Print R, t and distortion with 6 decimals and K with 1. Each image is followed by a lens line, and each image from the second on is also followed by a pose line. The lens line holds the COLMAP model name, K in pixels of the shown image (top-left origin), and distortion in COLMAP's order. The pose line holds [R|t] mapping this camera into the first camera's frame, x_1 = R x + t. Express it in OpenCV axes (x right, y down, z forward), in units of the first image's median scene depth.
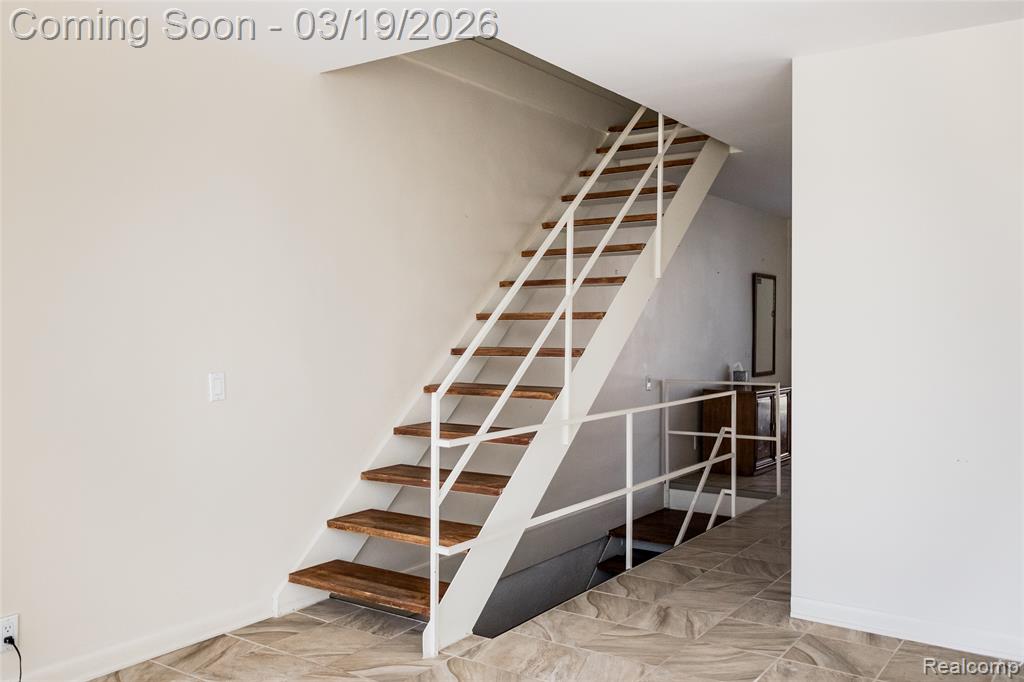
lens RADIAL K [[879.9, 0, 511.7], [0, 879.9, 323.7], [0, 0, 1]] dist [0.007019, 0.003006]
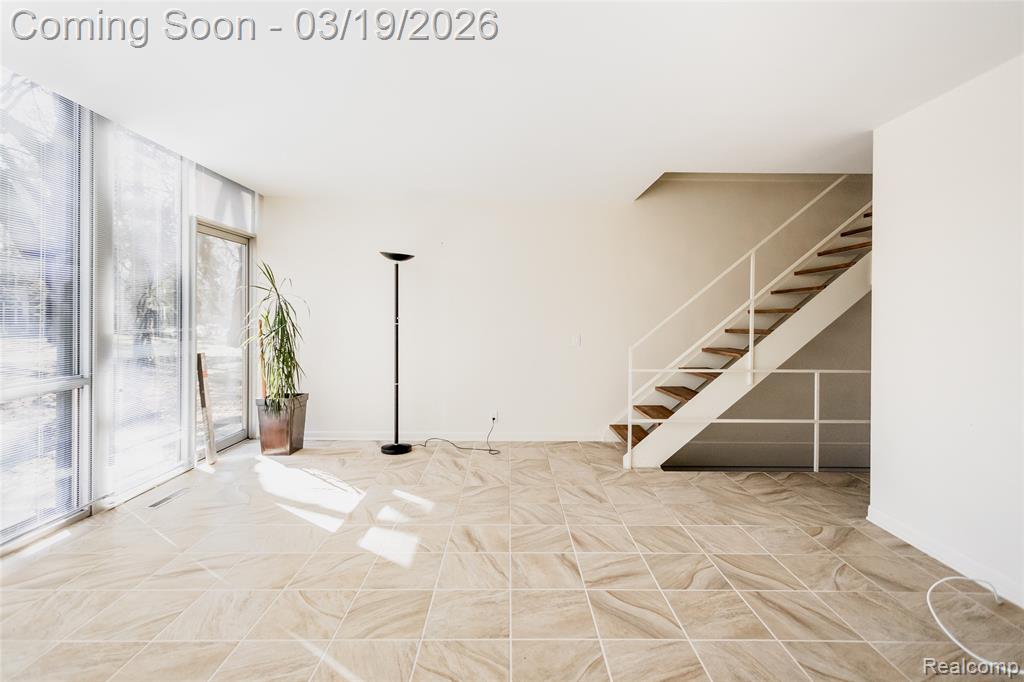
lens RADIAL K [[480.0, 0, 511.4], [0, 480.0, 322.3], [0, 0, 1]] dist [0.001272, 0.000483]
pose [[0.571379, 0.009822, -0.820627, 0.619143], [-0.004415, 0.999951, 0.008895, 0.008598], [0.820674, -0.001459, 0.571394, 0.080355]]
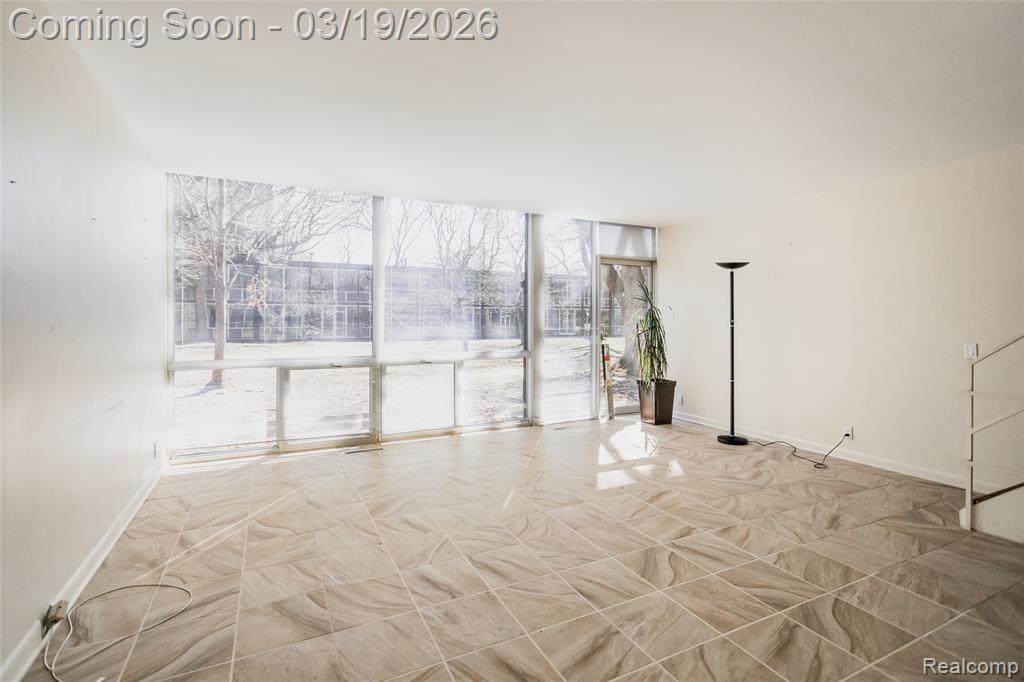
lens RADIAL K [[482.4, 0, 509.2], [0, 482.4, 321.3], [0, 0, 1]] dist [0.000901, 0.001346]
pose [[-0.487284, 0.001959, -0.873242, 0.913156], [0.000042, 0.999998, 0.002219, 0.008248], [0.873244, 0.001044, -0.487282, 0.617169]]
